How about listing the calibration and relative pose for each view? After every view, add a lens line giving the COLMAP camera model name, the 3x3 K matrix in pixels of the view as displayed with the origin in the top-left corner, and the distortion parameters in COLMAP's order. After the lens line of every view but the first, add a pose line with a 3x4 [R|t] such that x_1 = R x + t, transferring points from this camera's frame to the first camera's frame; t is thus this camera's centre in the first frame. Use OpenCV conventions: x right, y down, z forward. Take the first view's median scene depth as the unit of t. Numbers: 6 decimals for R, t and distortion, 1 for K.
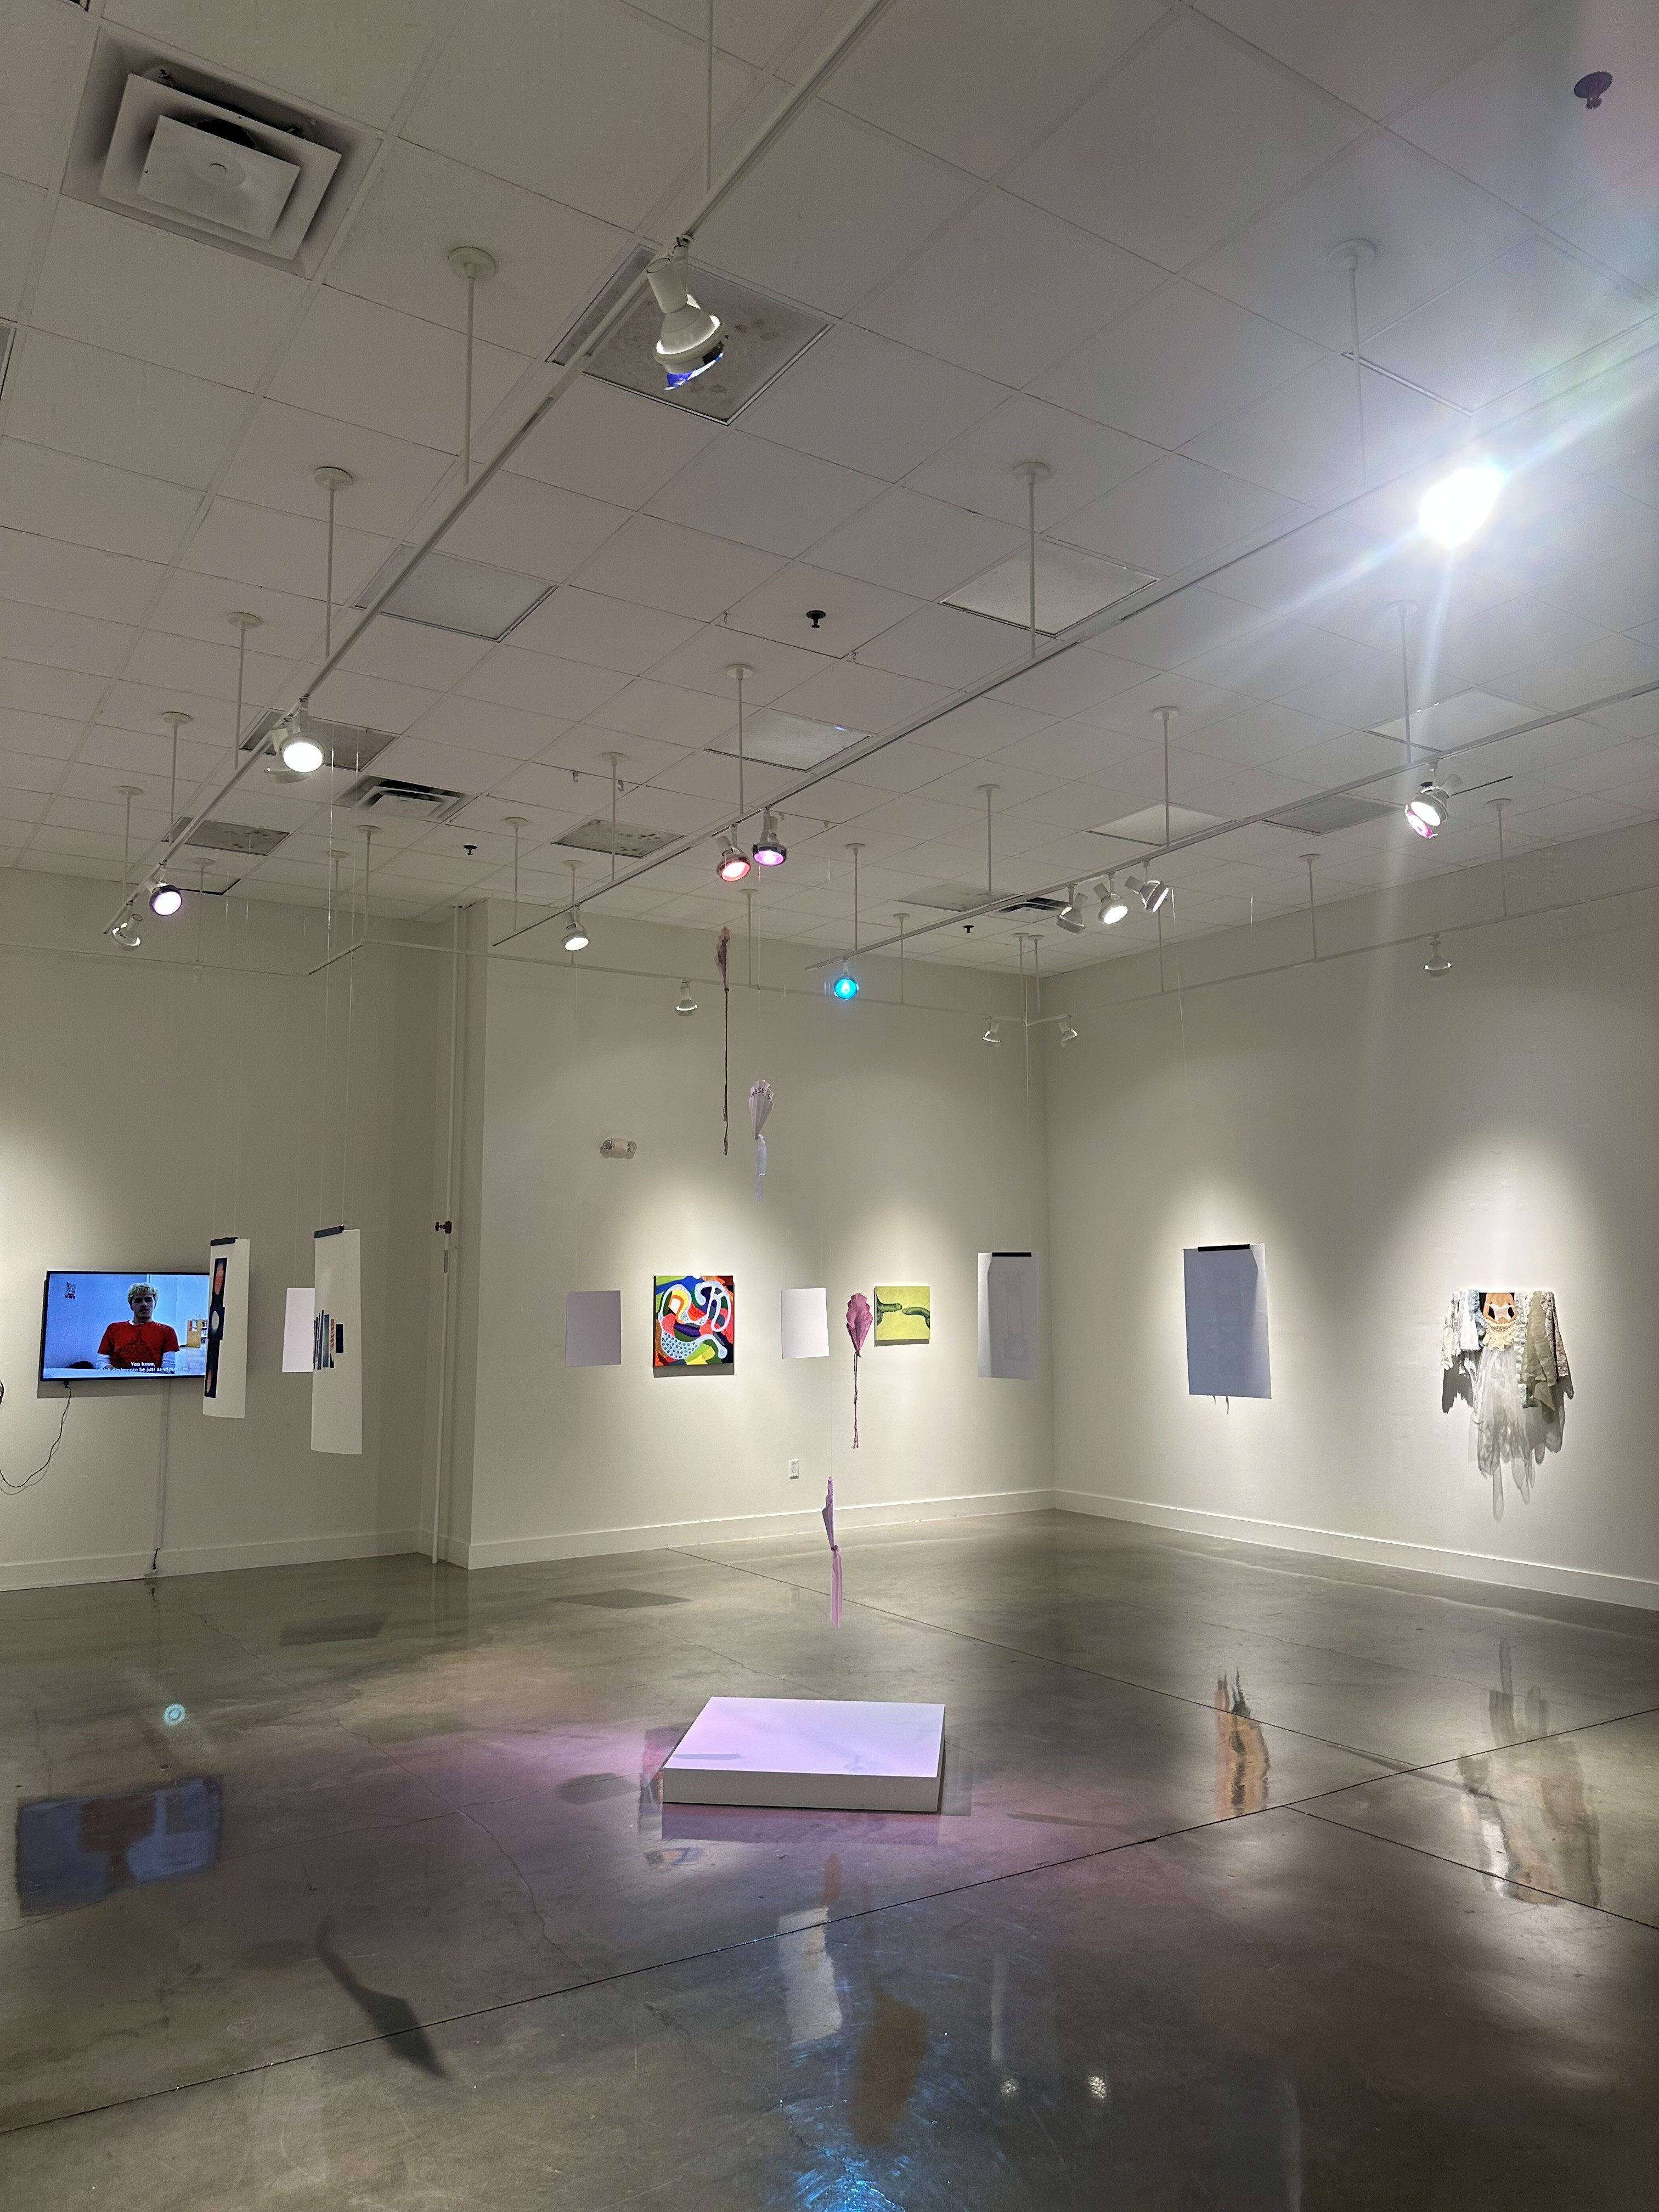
lens RADIAL K [[1541.3, 0, 829.5], [0, 1541.3, 1106.0], [0, 0, 1]] dist [0.143270, -0.244122]
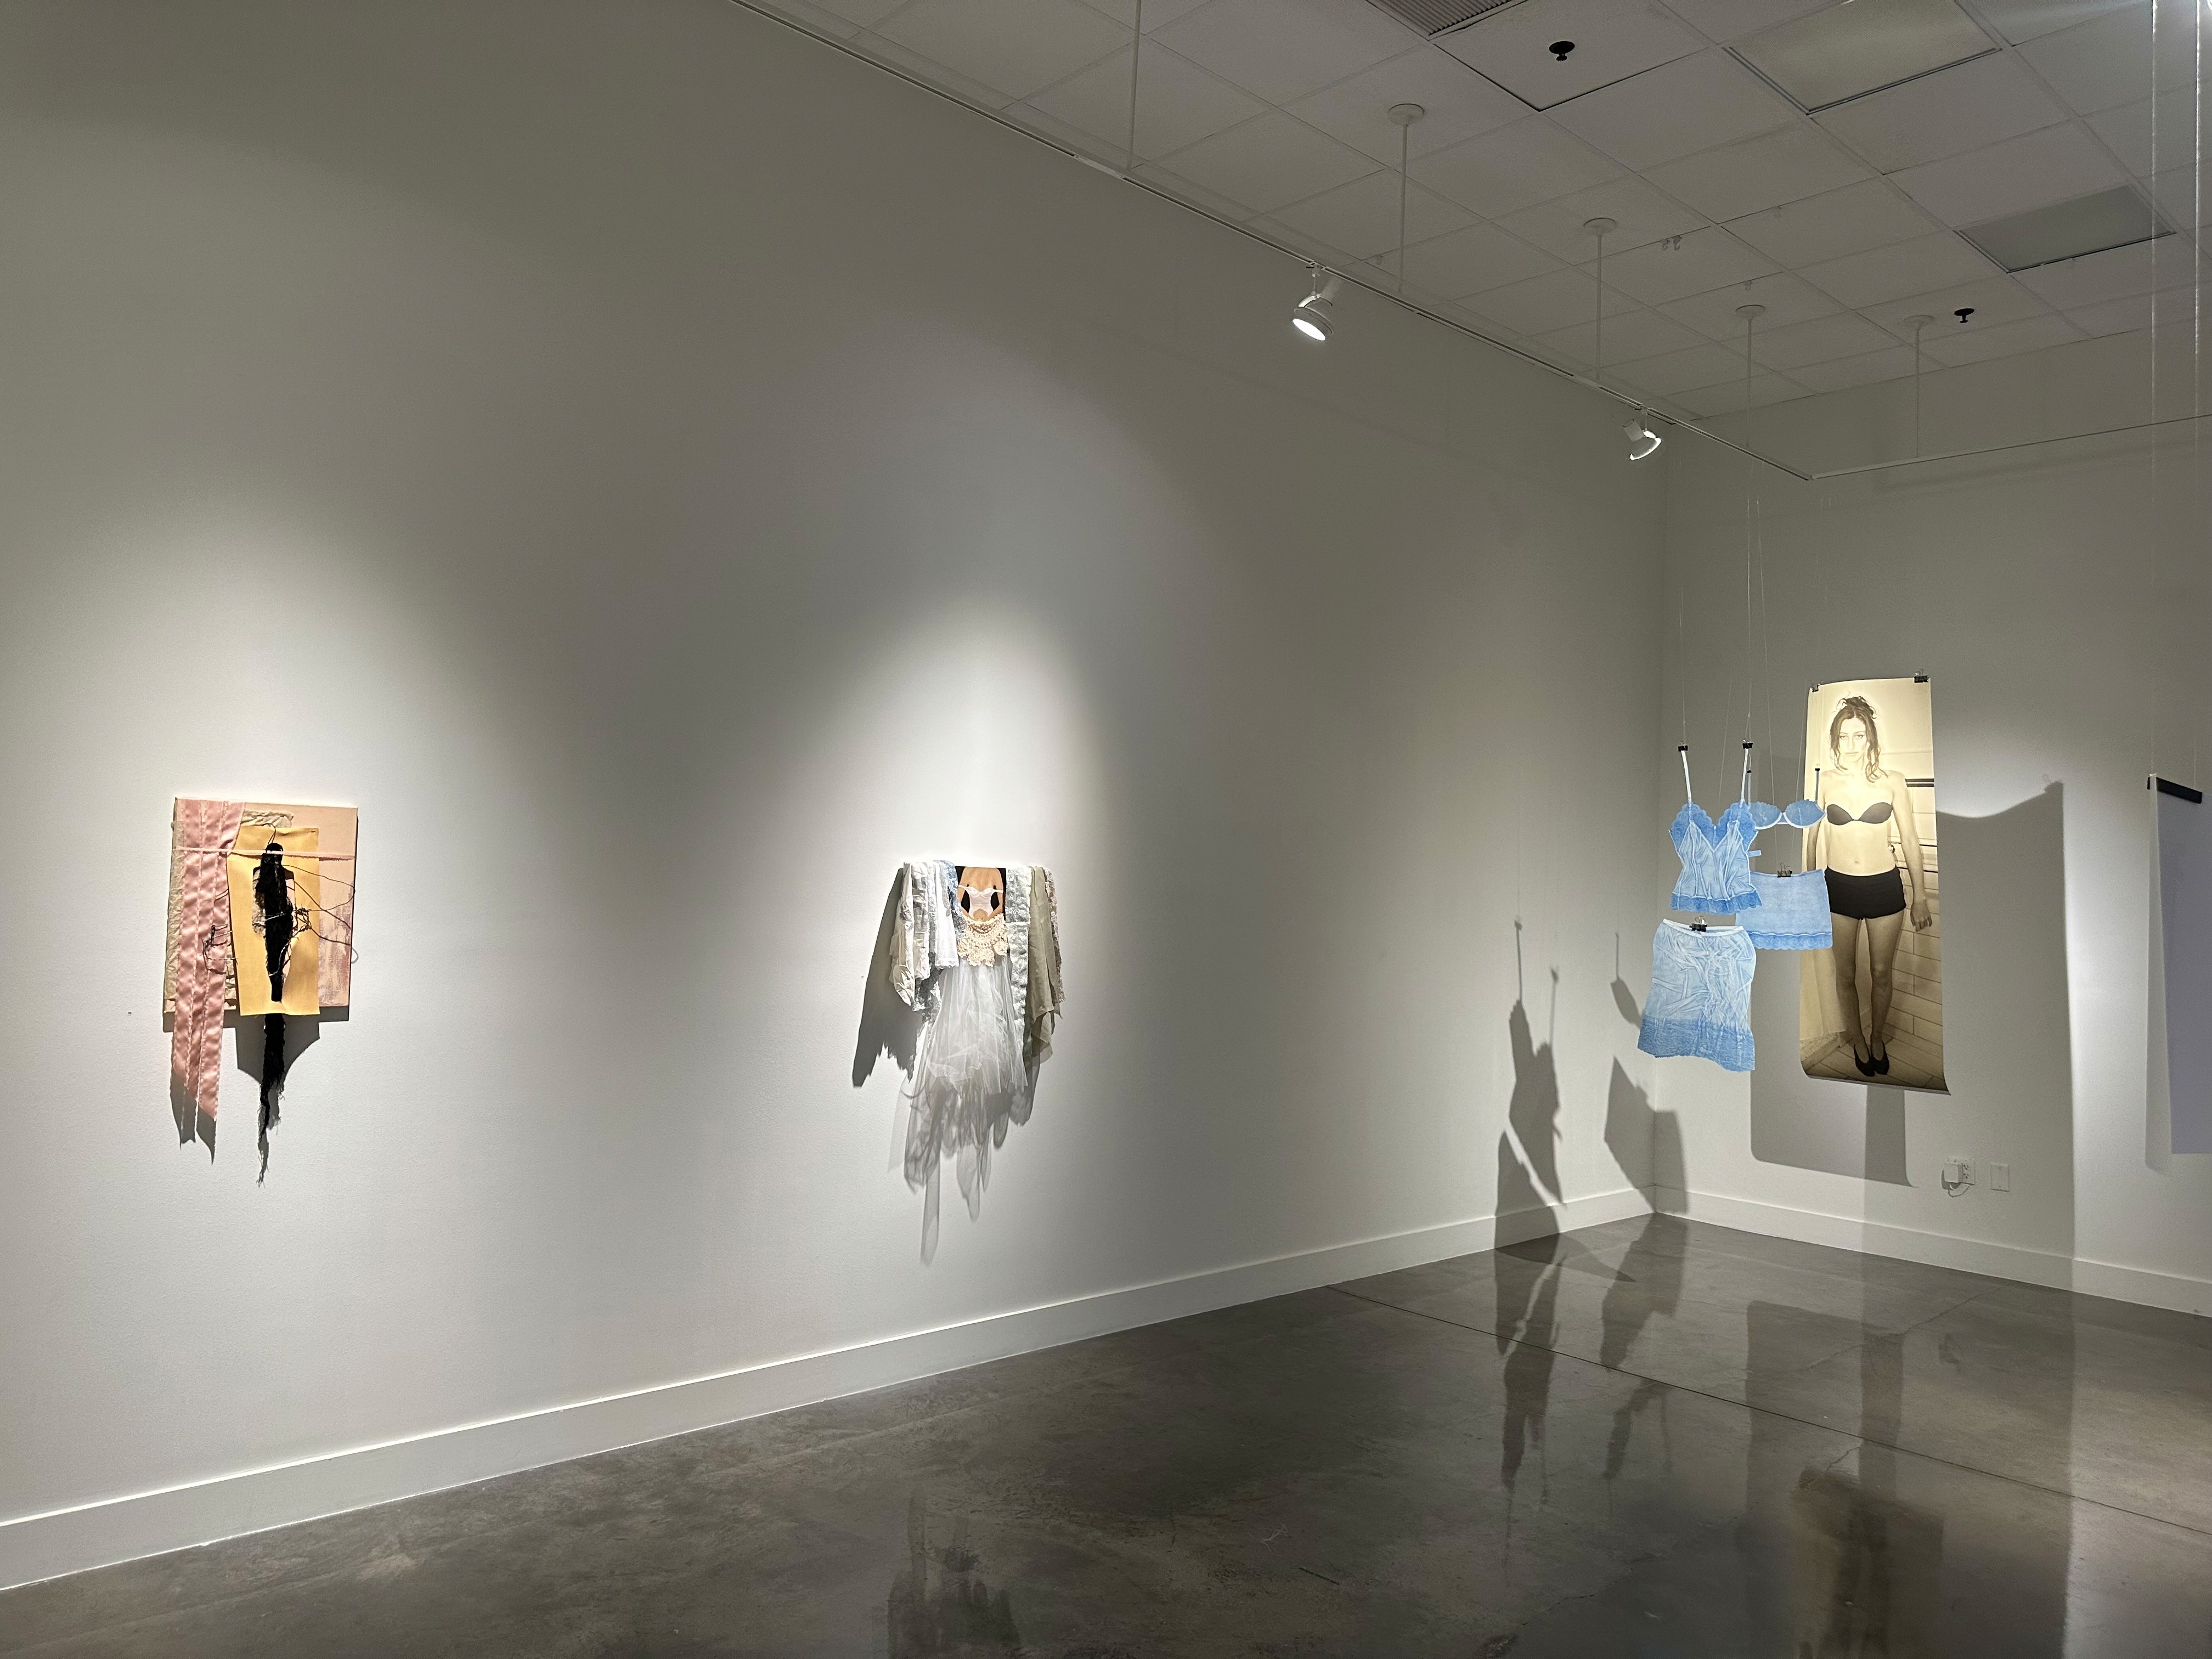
lens RADIAL K [[1541.3, 0, 1116.1], [0, 1541.3, 783.3], [0, 0, 1]] dist [0.143270, -0.244122]
pose [[-0.159583, 0.059287, 0.985403, -0.154777], [-0.151597, 0.984883, -0.083806, 0.129814], [-0.975475, -0.162759, -0.148183, 1.051078]]
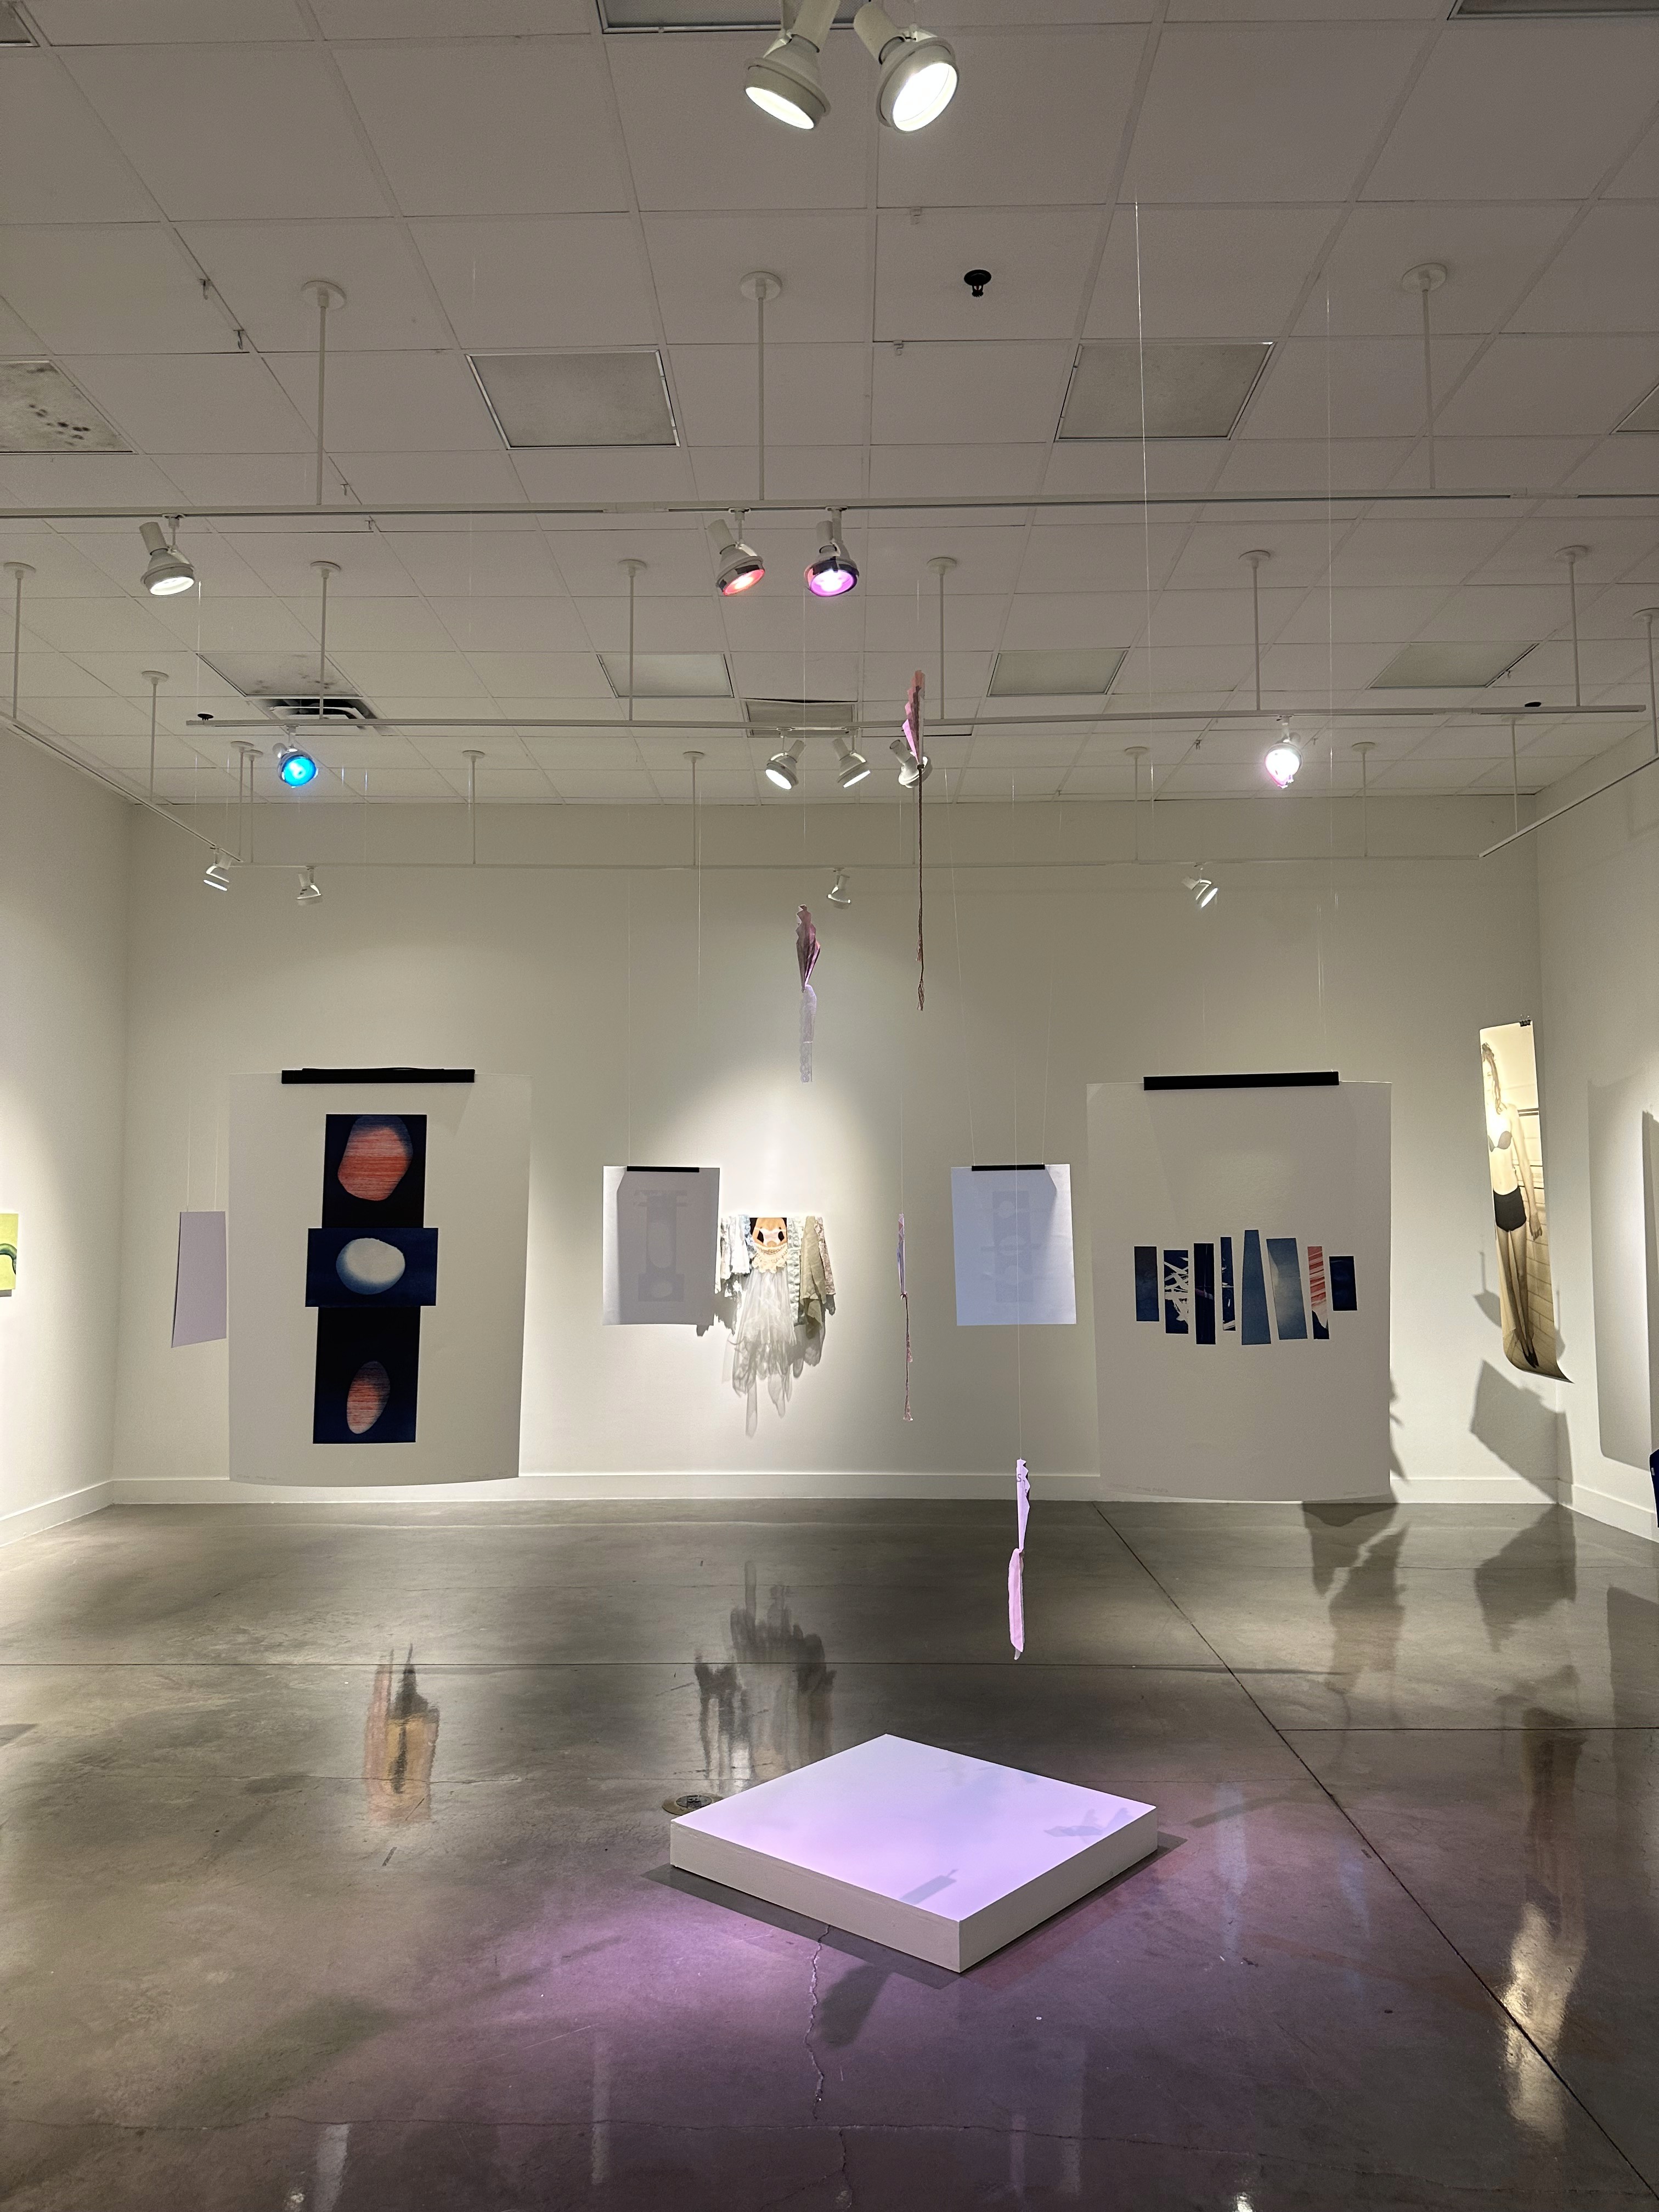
lens RADIAL K [[1541.3, 0, 829.5], [0, 1541.3, 1106.0], [0, 0, 1]] dist [0.143270, -0.244122]
pose [[0.554901, 0.063643, 0.829478, -0.409389], [-0.098161, 0.995113, -0.010684, 0.053011], [-0.826105, -0.075494, 0.558437, 0.405058]]
